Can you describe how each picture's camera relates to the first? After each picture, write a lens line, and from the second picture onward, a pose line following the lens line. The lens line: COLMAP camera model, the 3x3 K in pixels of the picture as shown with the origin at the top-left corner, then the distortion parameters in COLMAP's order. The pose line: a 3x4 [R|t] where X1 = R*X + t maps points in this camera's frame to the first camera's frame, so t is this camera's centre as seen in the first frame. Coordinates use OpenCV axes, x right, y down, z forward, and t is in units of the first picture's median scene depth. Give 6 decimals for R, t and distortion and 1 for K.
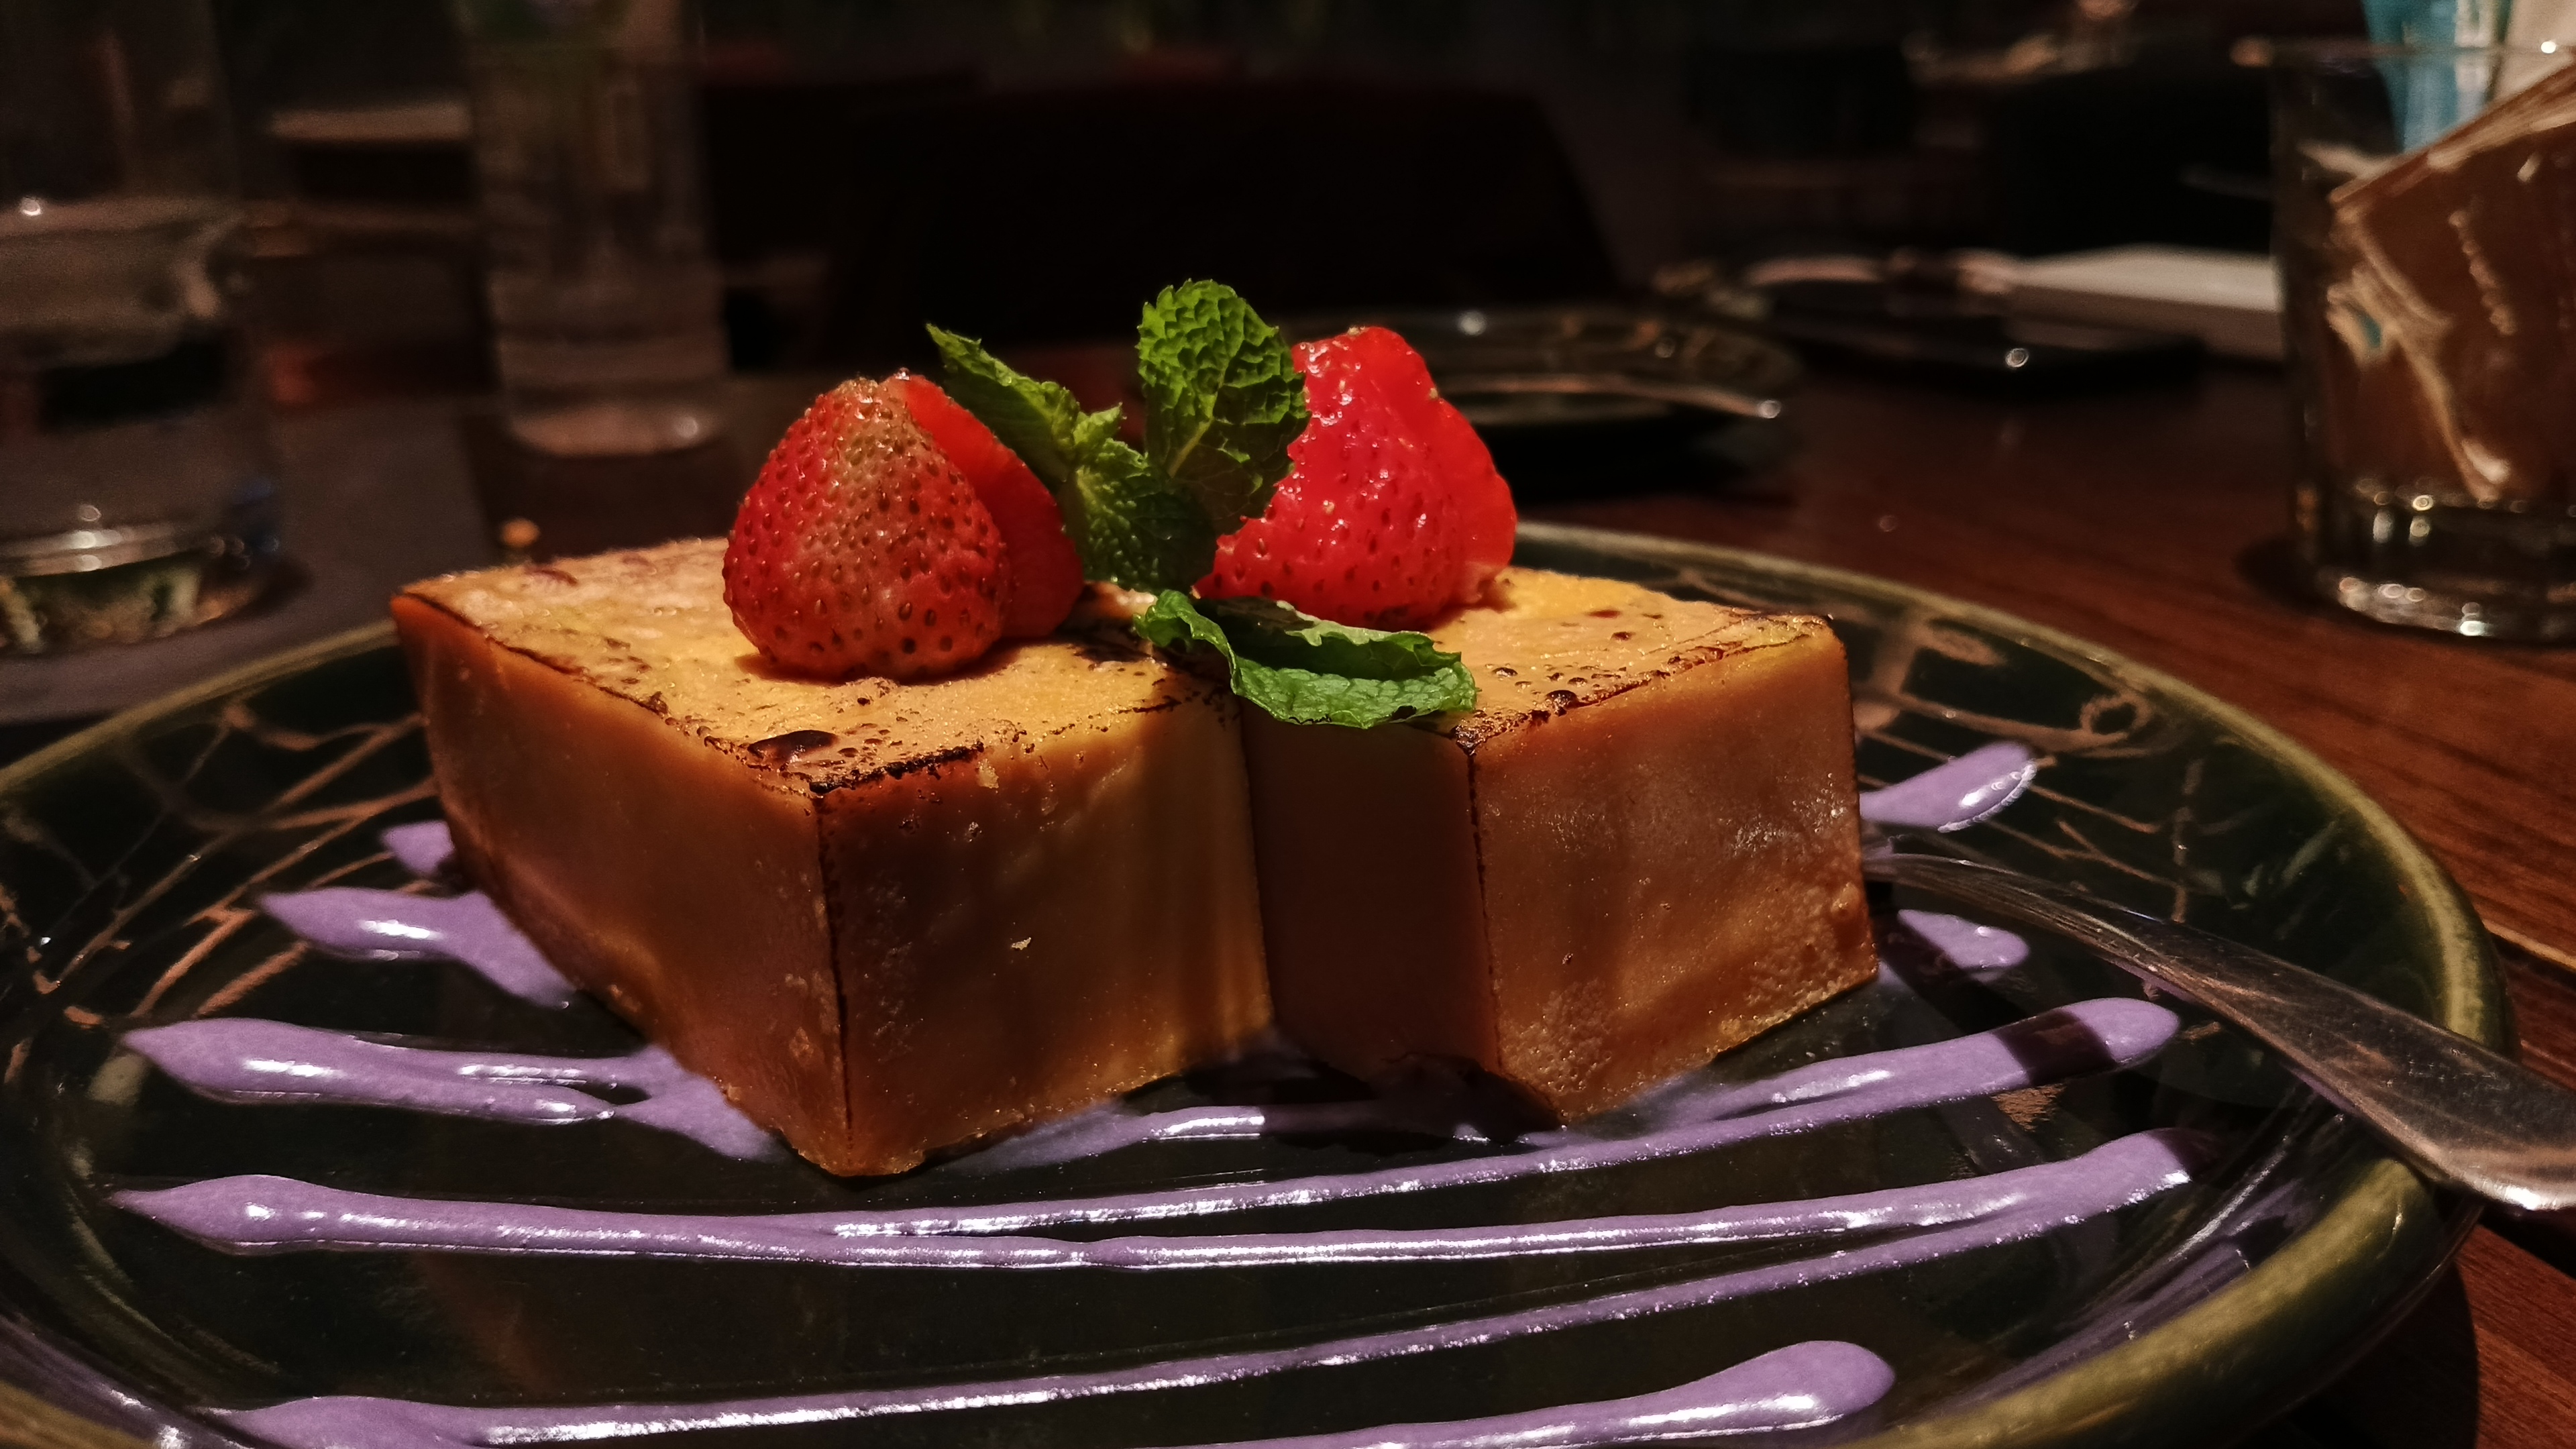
lens RADIAL K [[2153.7, 0, 1285.0], [0, 2153.7, 717.2], [0, 0, 1]] dist [0.020179, -0.012434]
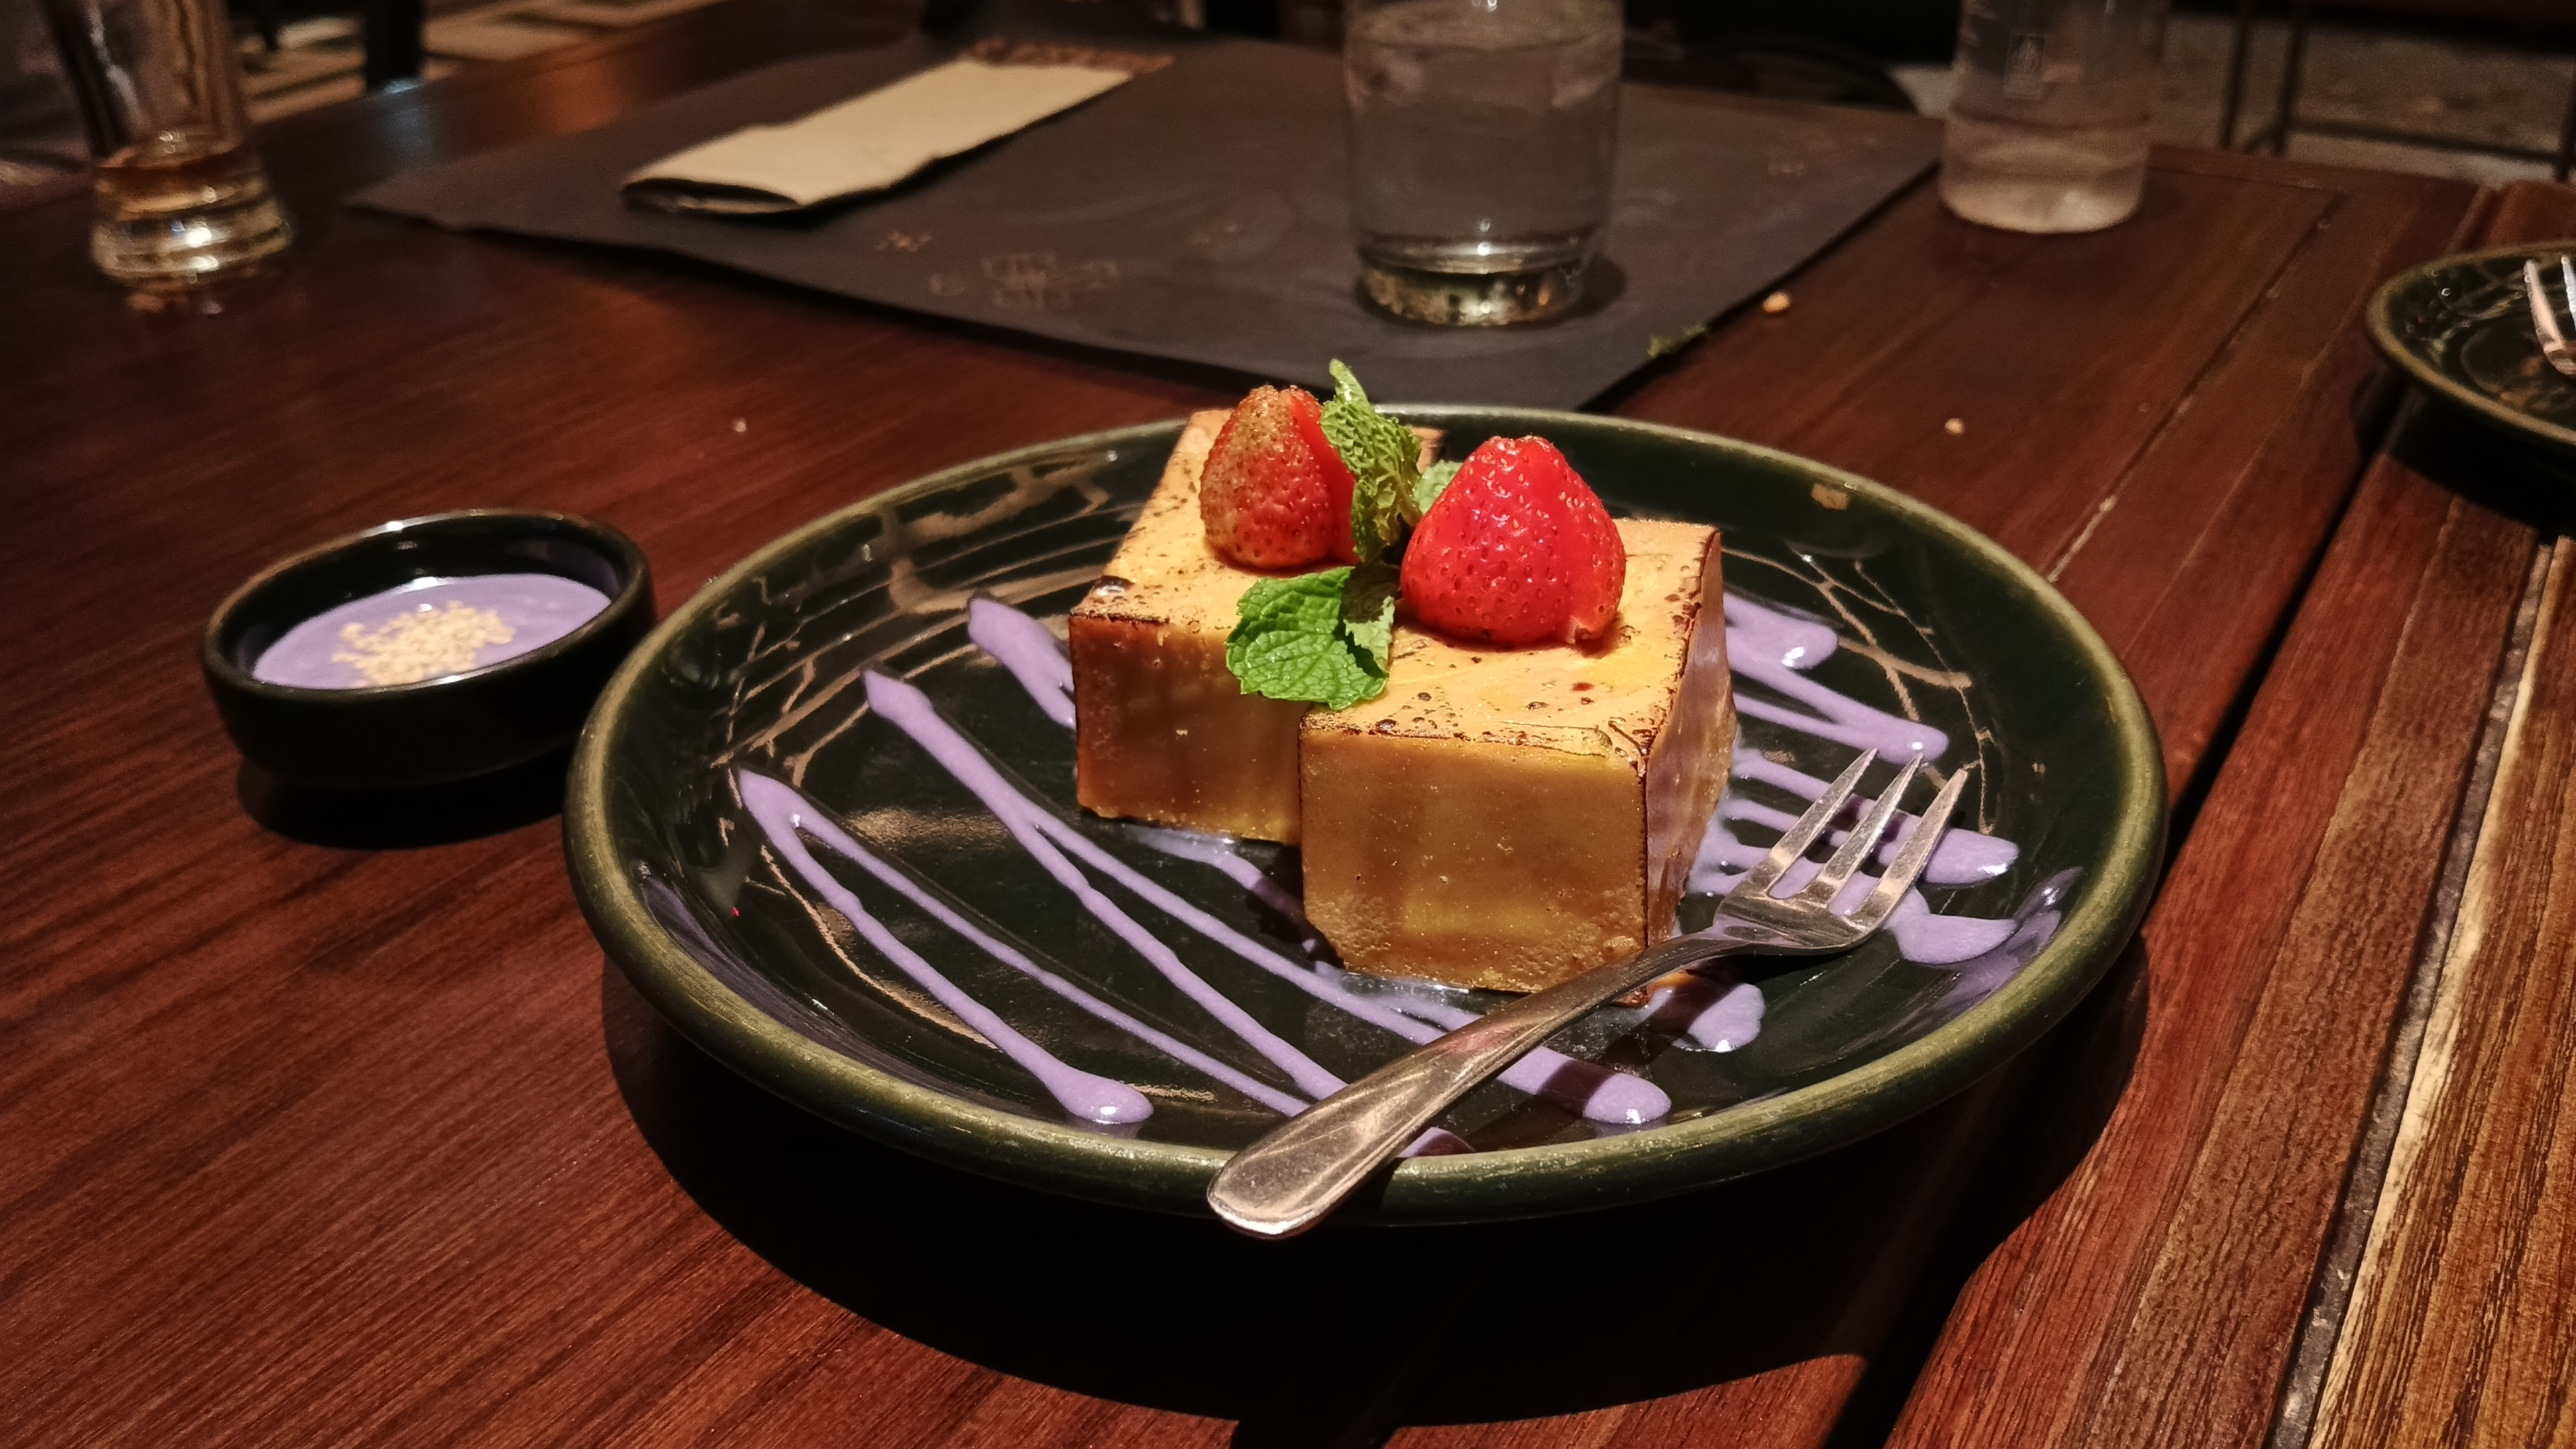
lens RADIAL K [[2153.7, 0, 1287.3], [0, 2153.7, 734.3], [0, 0, 1]] dist [0.020179, -0.012434]
pose [[0.556690, 0.398365, -0.728973, 1.196237], [-0.220227, 0.916892, 0.332879, -0.492973], [0.800997, -0.024771, 0.598155, 0.005725]]
